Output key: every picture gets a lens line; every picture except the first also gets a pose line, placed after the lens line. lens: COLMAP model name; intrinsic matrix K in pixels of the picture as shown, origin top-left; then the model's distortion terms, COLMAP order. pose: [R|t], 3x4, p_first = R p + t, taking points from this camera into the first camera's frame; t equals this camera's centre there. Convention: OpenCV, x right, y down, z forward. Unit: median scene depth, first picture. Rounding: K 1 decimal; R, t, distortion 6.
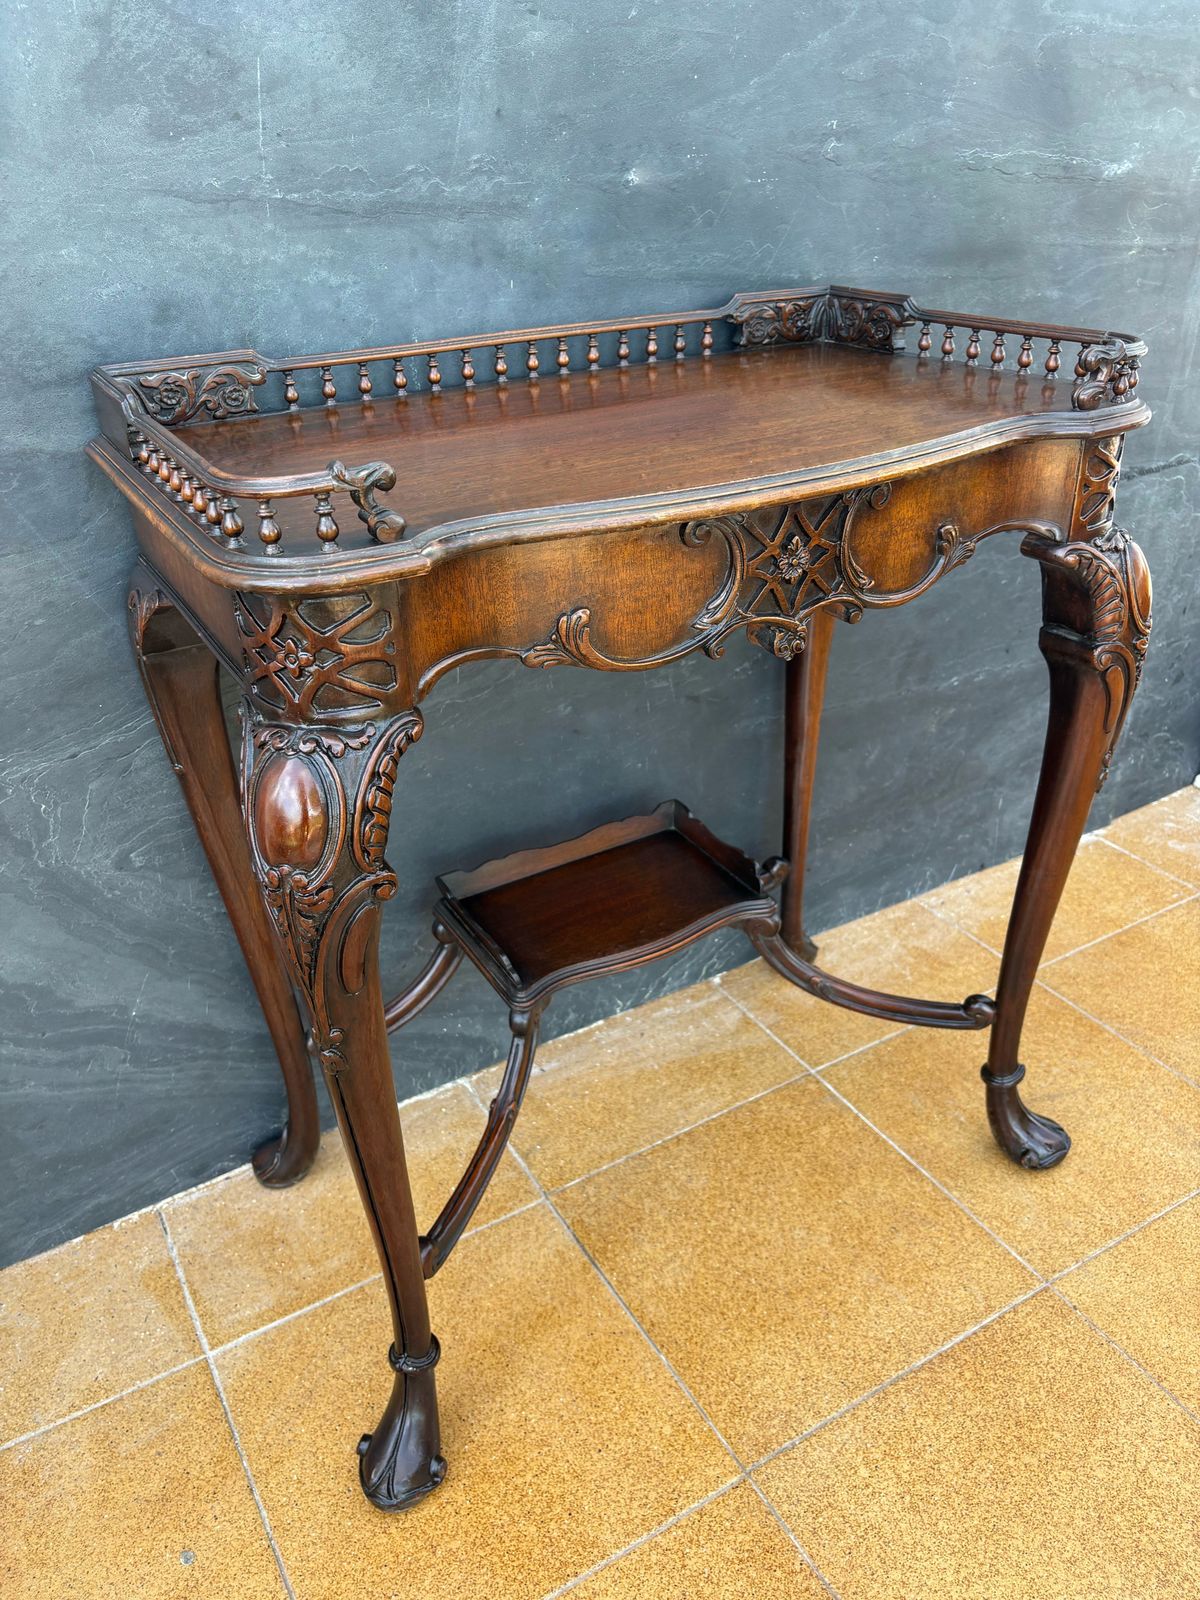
lens RADIAL K [[1217.4, 0, 614.1], [0, 1217.4, 797.3], [0, 0, 1]] dist [0.069160, -0.083069]
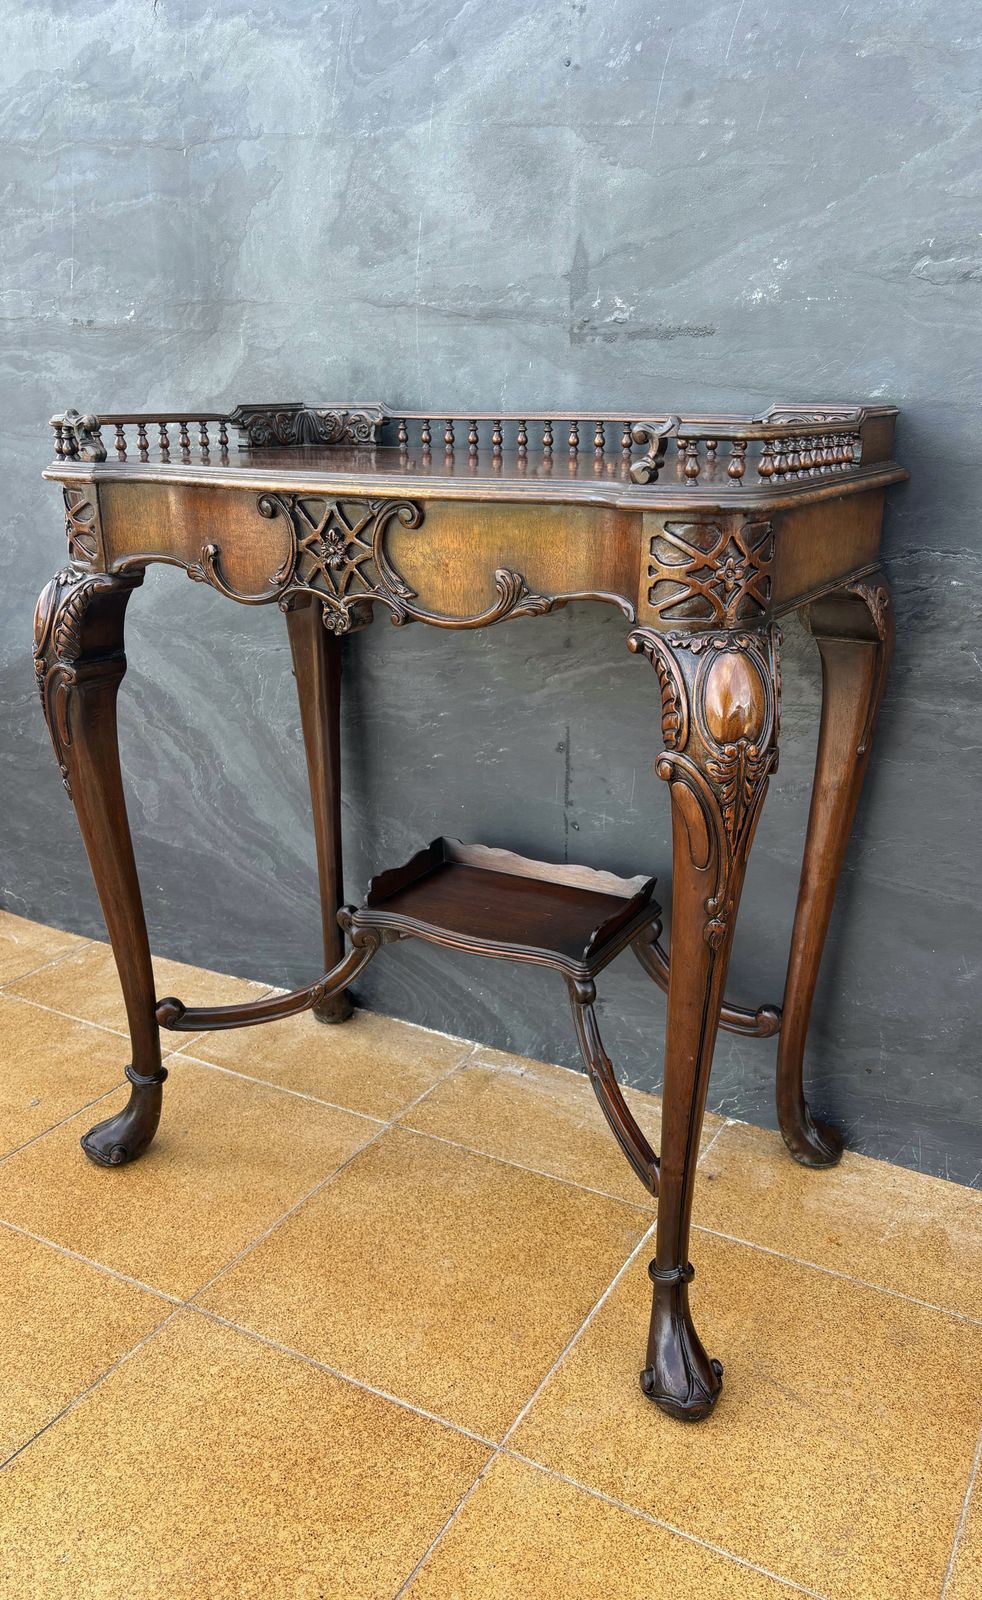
lens RADIAL K [[1227.4, 0, 514.8], [0, 1227.4, 800.6], [0, 0, 1]] dist [0.018651, 0.012275]
pose [[0.503224, 0.305878, -0.808210, 1.046545], [-0.427594, 0.900878, 0.074712, -0.107865], [0.750952, 0.307989, 0.584135, 0.387260]]
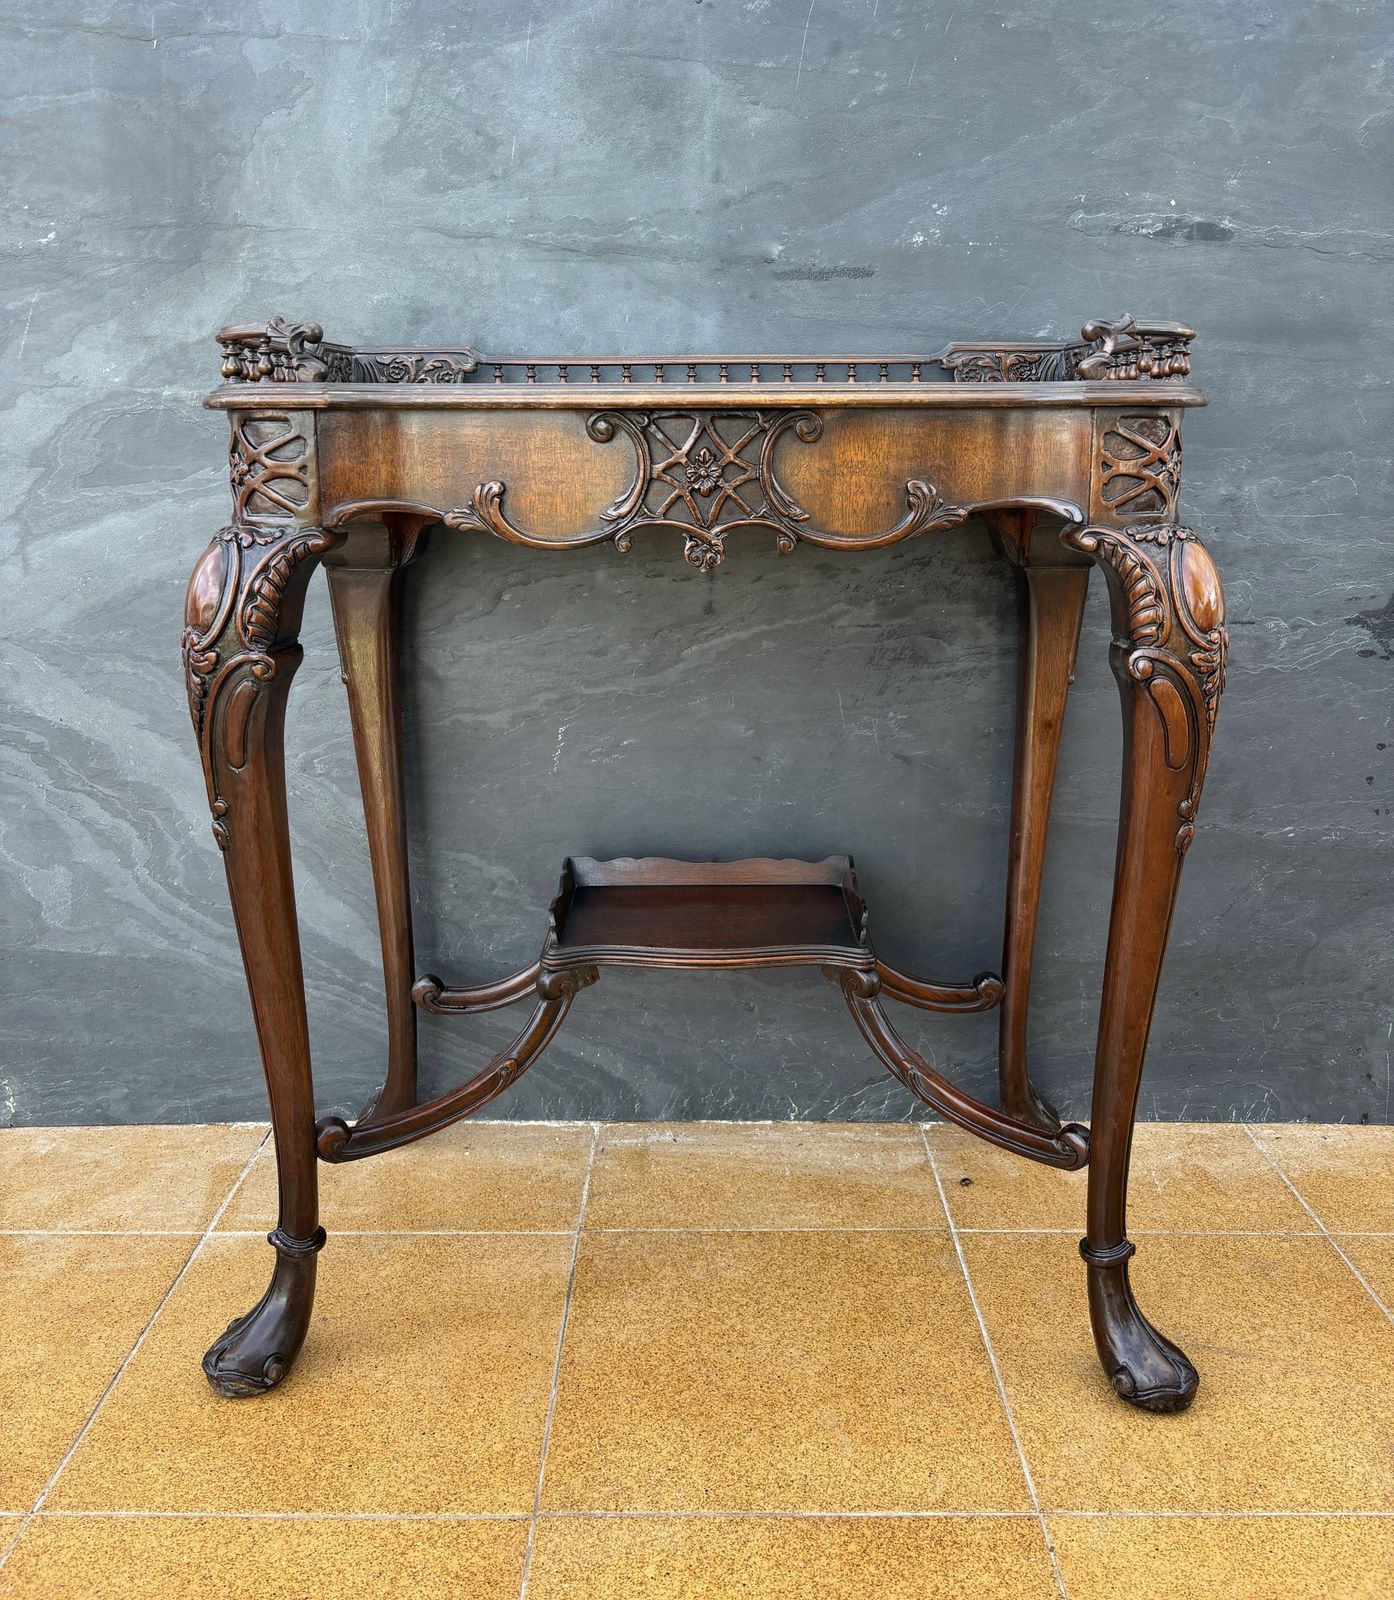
lens RADIAL K [[1411.5, 0, 700.8], [0, 1411.5, 661.5], [0, 0, 1]] dist [0.021915, -0.022043]
pose [[0.858665, 0.112854, -0.499958, 0.610443], [-0.267675, 0.930601, -0.249662, 0.209550], [0.437086, 0.348202, 0.829283, 0.035724]]
